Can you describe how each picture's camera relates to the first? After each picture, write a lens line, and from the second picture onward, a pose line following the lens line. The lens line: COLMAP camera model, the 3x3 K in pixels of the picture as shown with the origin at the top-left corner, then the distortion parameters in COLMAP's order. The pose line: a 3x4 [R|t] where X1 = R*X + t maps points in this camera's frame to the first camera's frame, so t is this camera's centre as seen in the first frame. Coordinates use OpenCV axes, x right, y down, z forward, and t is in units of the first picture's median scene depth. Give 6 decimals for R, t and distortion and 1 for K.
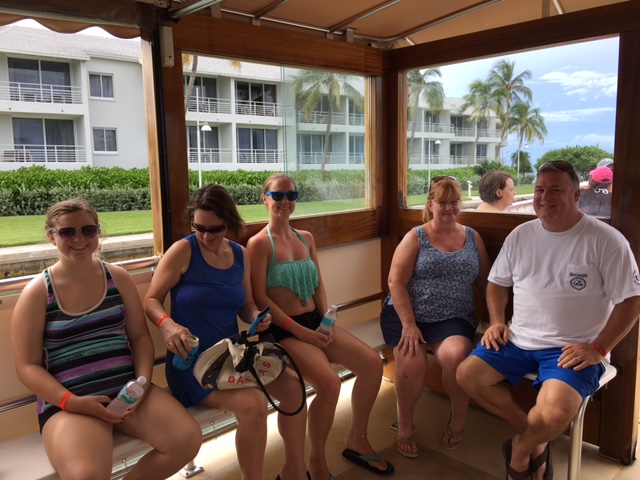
lens RADIAL K [[538.9, 0, 321.4], [0, 538.9, 240.1], [0, 0, 1]] dist [0.006345, -0.022668]
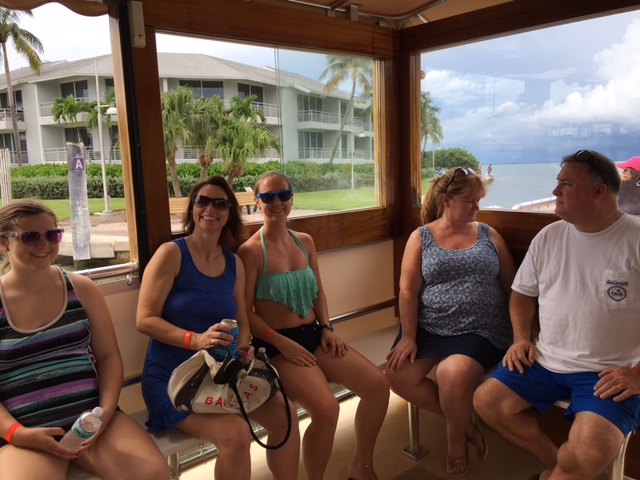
lens RADIAL K [[538.9, 0, 318.4], [0, 538.9, 238.7], [0, 0, 1]] dist [0.006345, -0.022668]
pose [[0.998689, 0.000154, -0.051195, 0.046699], [0.000191, 0.999977, 0.006743, -0.015141], [0.051195, -0.006744, 0.998666, 0.125995]]
